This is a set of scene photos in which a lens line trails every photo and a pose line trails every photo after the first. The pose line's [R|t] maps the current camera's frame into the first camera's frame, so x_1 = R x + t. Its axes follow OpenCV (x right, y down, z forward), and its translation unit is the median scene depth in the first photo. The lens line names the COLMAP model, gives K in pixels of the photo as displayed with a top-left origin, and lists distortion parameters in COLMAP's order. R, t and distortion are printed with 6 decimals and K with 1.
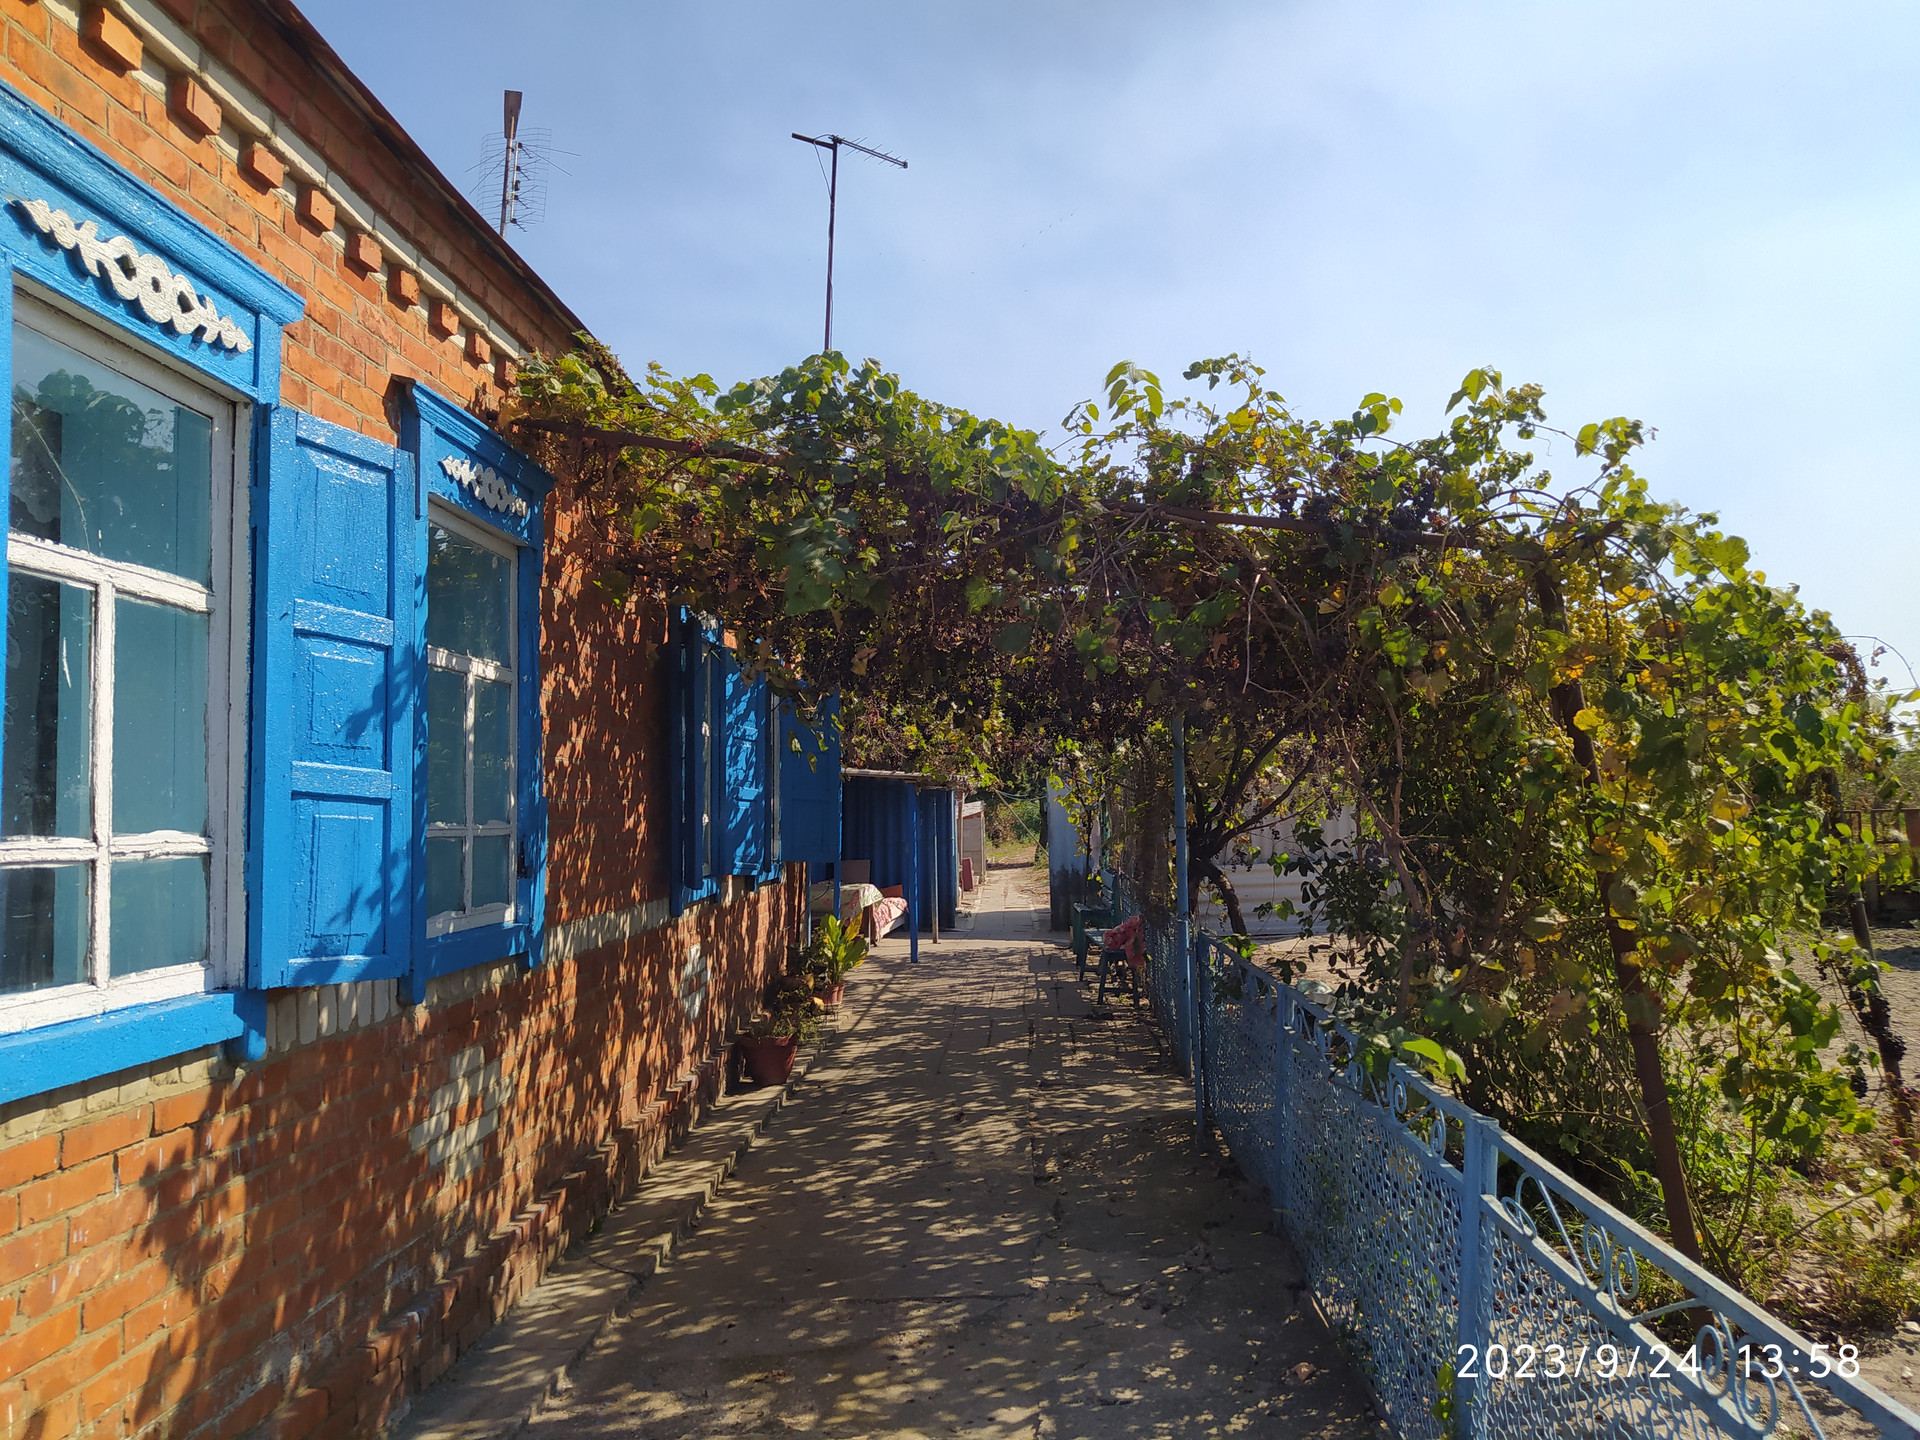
lens RADIAL K [[1564.1, 0, 902.7], [0, 1564.1, 724.8], [0, 0, 1]] dist [0.110348, -0.228876]
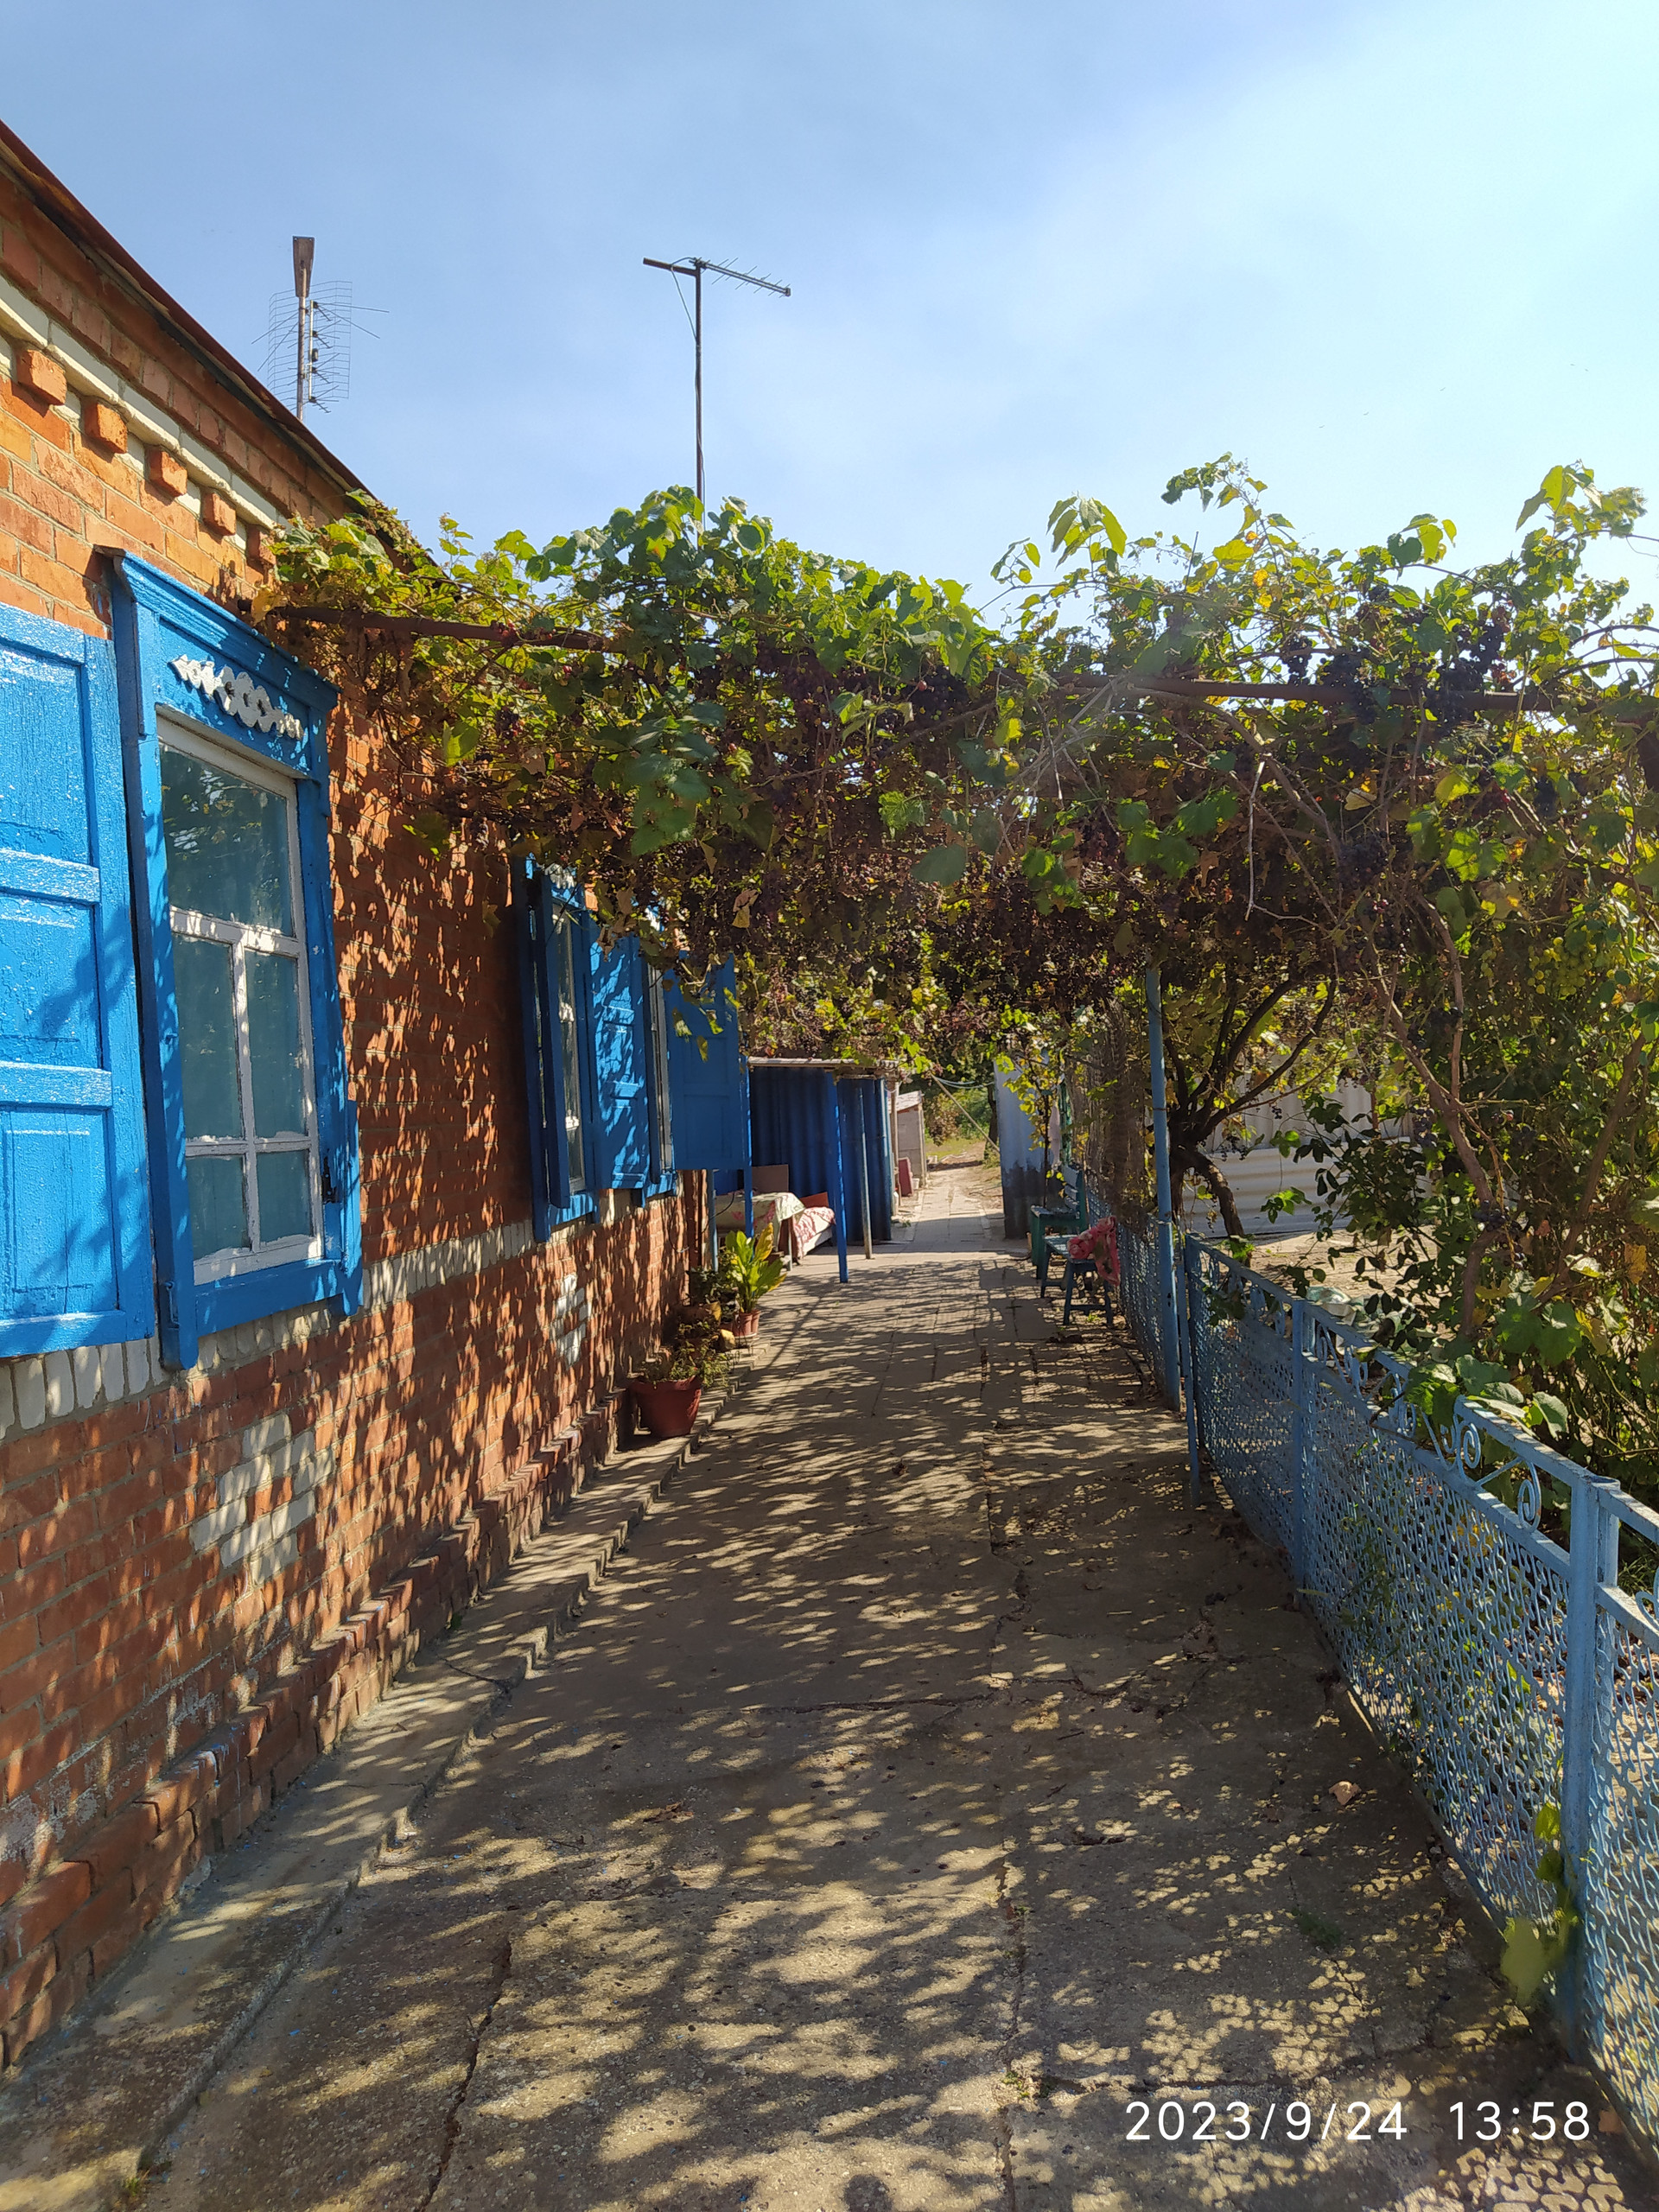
lens RADIAL K [[1801.9, 0, 751.3], [0, 1801.9, 1131.0], [0, 0, 1]] dist [0.110348, -0.228876]
pose [[0.998195, -0.040570, -0.044284, 0.013454], [0.043449, 0.996866, 0.066106, 0.010310], [0.041463, -0.067911, 0.996829, 0.103740]]
